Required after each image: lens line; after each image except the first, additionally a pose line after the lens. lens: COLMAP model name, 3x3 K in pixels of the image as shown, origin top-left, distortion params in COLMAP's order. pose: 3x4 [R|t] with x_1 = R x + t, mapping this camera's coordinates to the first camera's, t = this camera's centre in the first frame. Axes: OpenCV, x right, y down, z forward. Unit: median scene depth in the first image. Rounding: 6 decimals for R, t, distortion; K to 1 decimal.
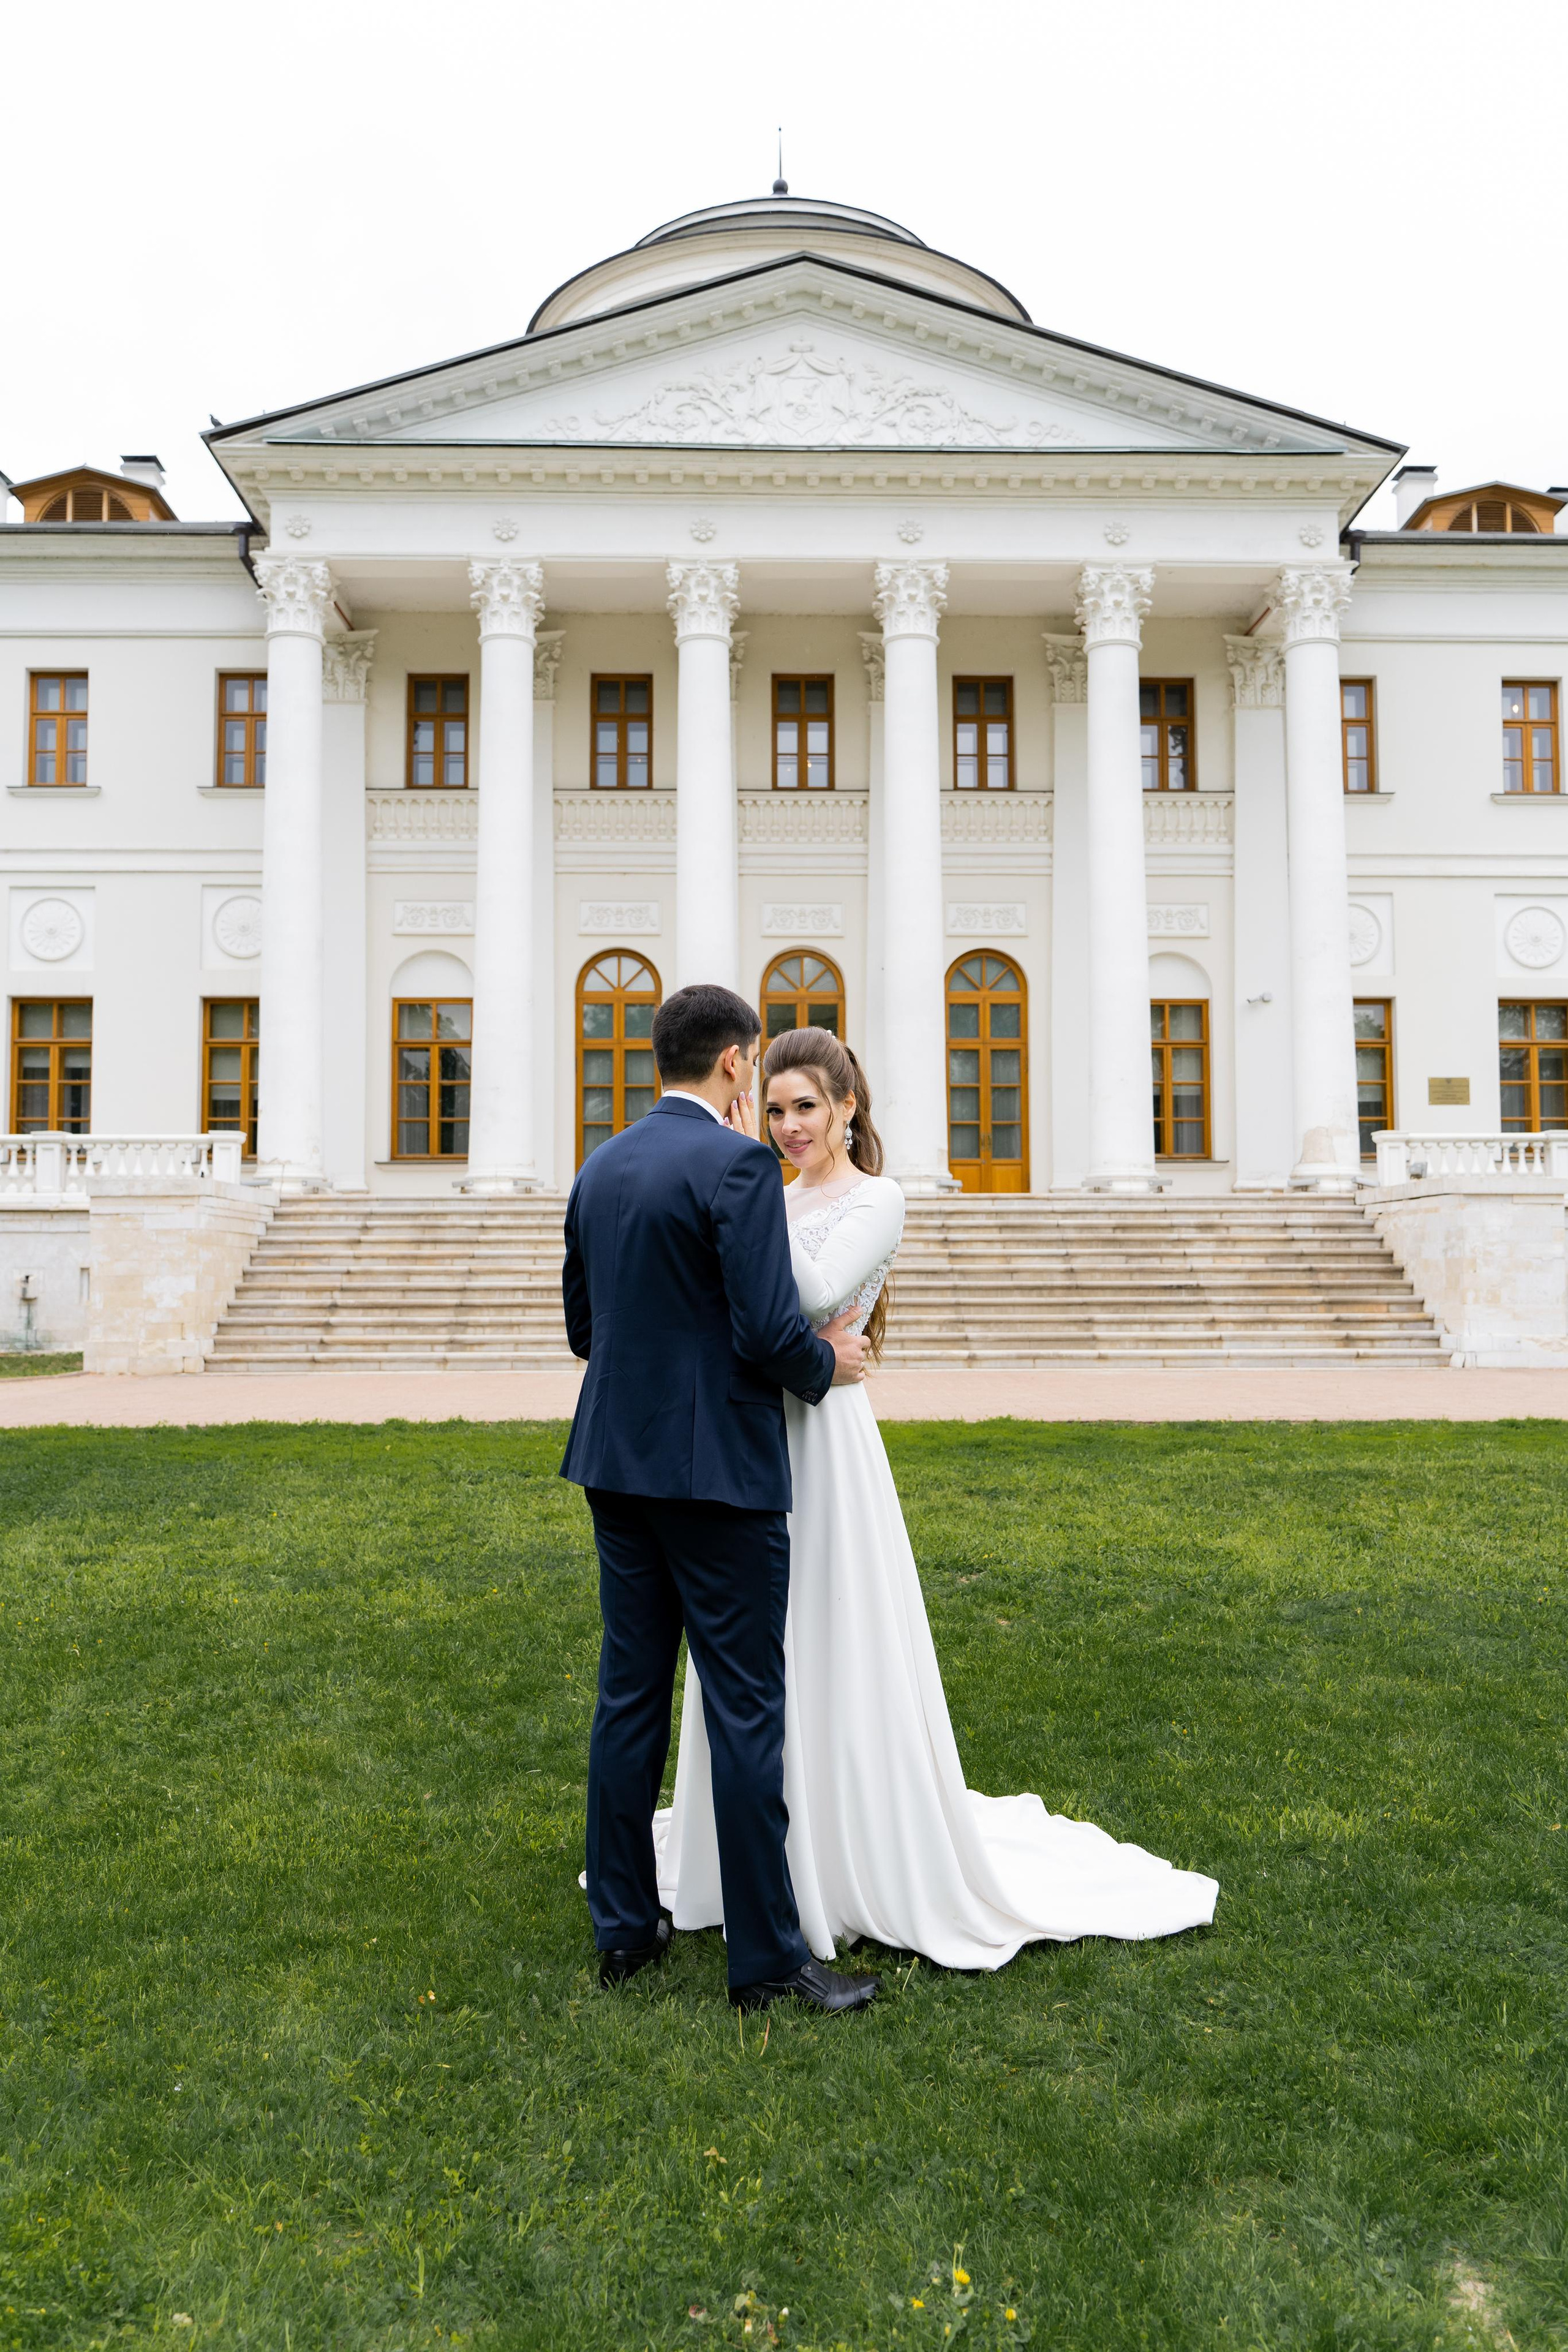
lens RADIAL K [[1921.6, 0, 792.0], [0, 1921.6, 1163.4], [0, 0, 1]] dist [0.002807, -0.001574]
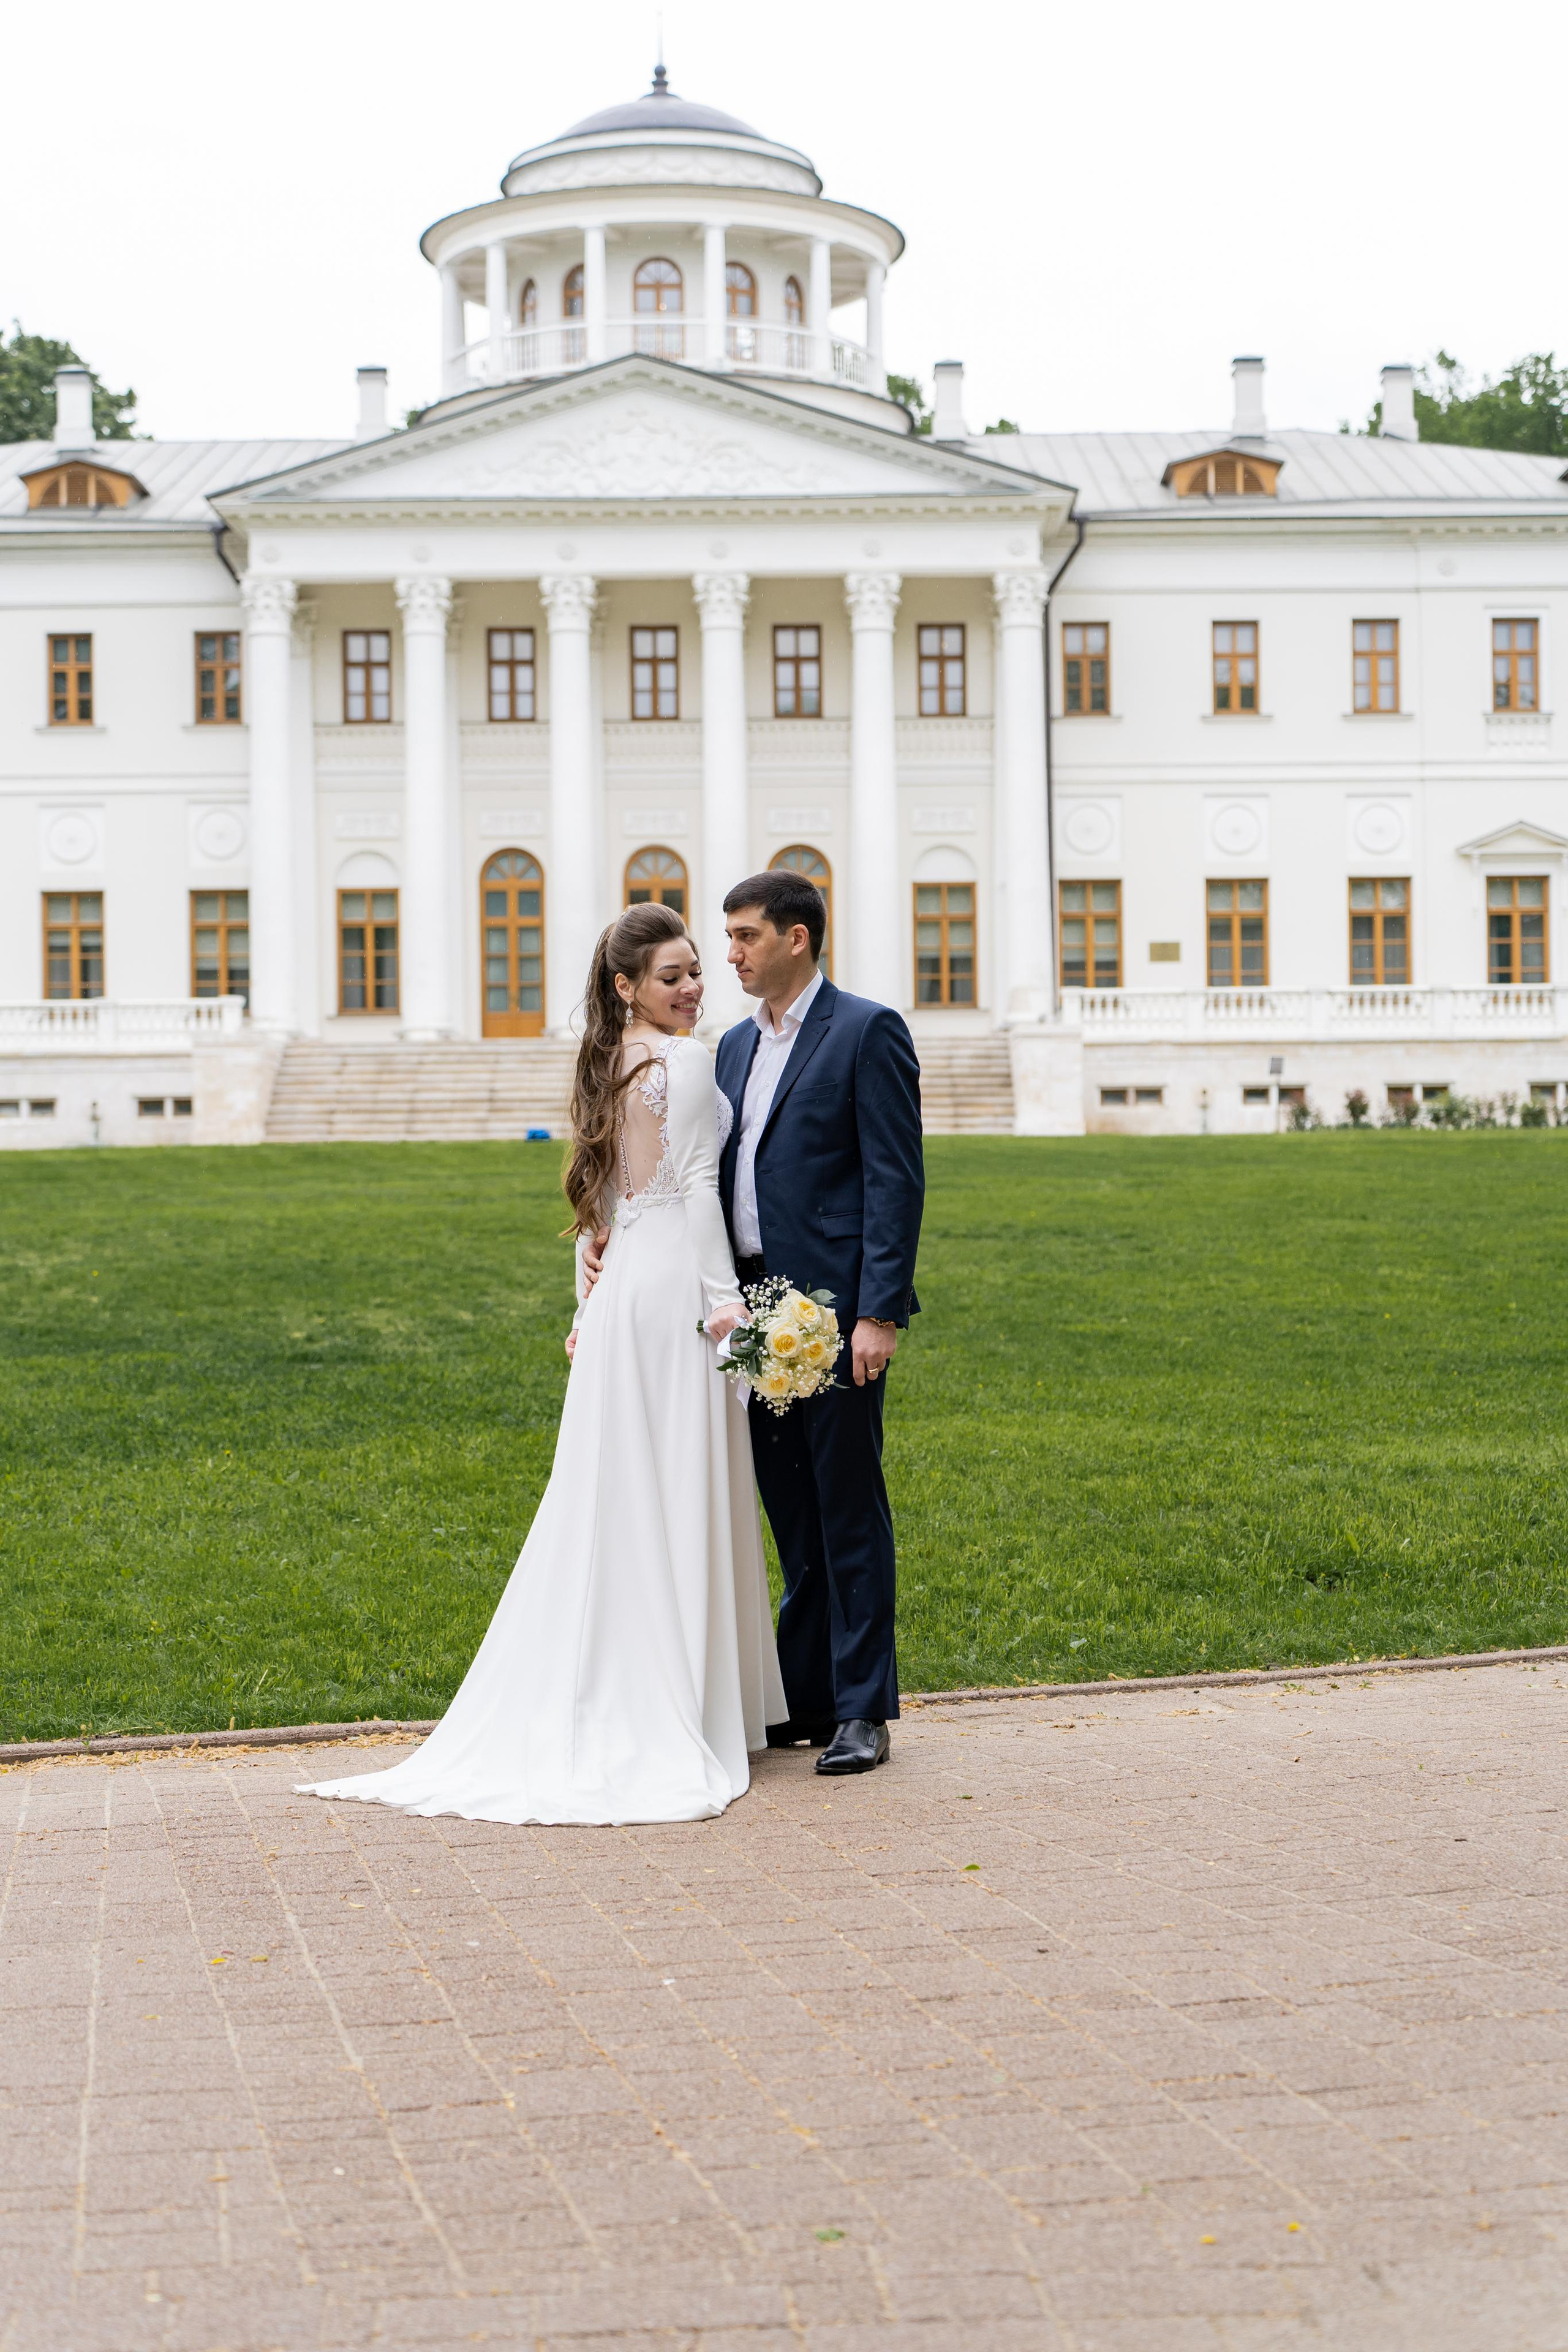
lens RADIAL K [[3797.3, 0, 811.9], [0, 3797.3, 1160.7], [0, 0, 1]] dist [-0.008290, -0.012930]
pose [[0.999674, -0.009102, -0.023852, 0.215028], [0.010279, 0.998712, 0.049685, -0.034346], [0.023369, -0.049914, 0.998480, -1.954558]]
